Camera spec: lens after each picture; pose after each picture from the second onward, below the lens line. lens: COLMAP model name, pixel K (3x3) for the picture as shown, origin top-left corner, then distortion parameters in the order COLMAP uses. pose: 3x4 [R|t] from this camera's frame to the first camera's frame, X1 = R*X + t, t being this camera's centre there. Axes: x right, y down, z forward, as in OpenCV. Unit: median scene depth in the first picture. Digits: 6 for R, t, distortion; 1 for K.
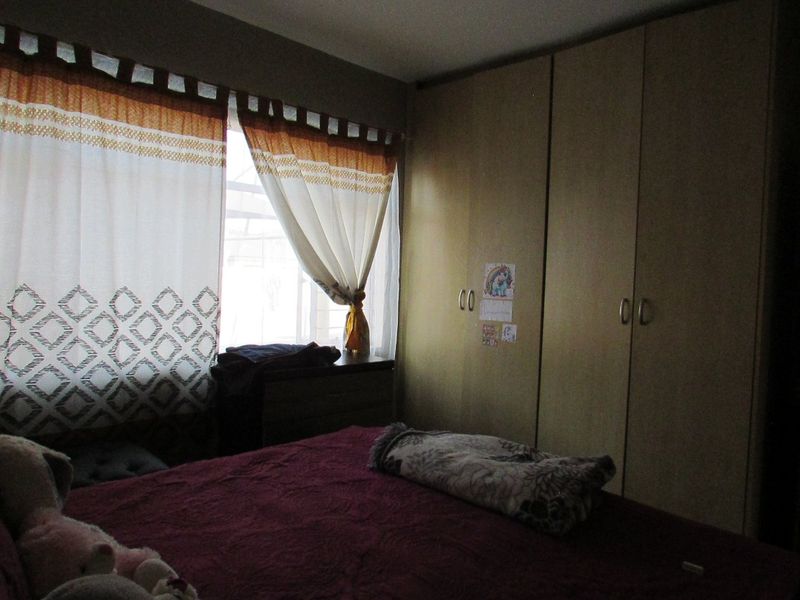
lens RADIAL K [[706.1, 0, 398.7], [0, 706.1, 312.5], [0, 0, 1]] dist [-0.007960, 0.097622]
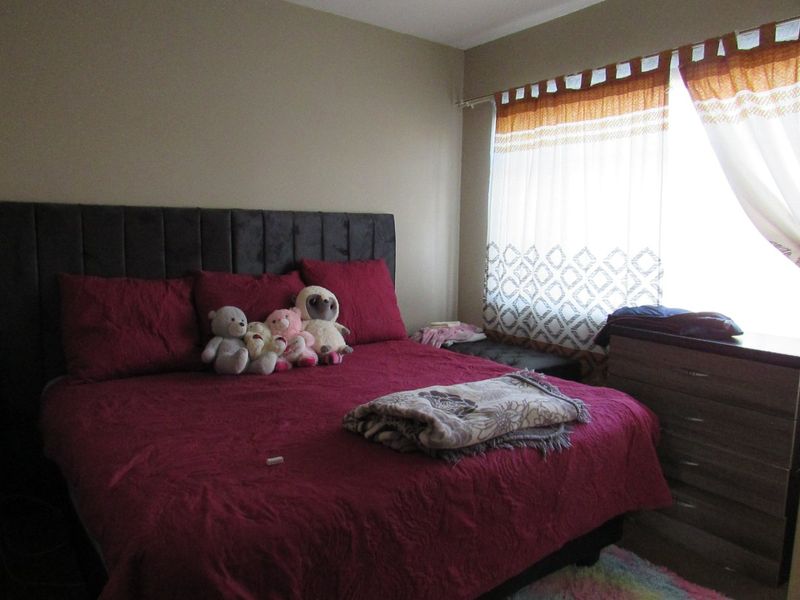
lens RADIAL K [[589.3, 0, 400.0], [0, 589.3, 300.0], [0, 0, 1]] dist [0.007008, 0.010176]
pose [[-0.230803, 0.079881, -0.969716, 0.754230], [-0.069133, 0.992759, 0.098234, -0.021130], [0.970541, 0.089712, -0.223610, 0.915992]]
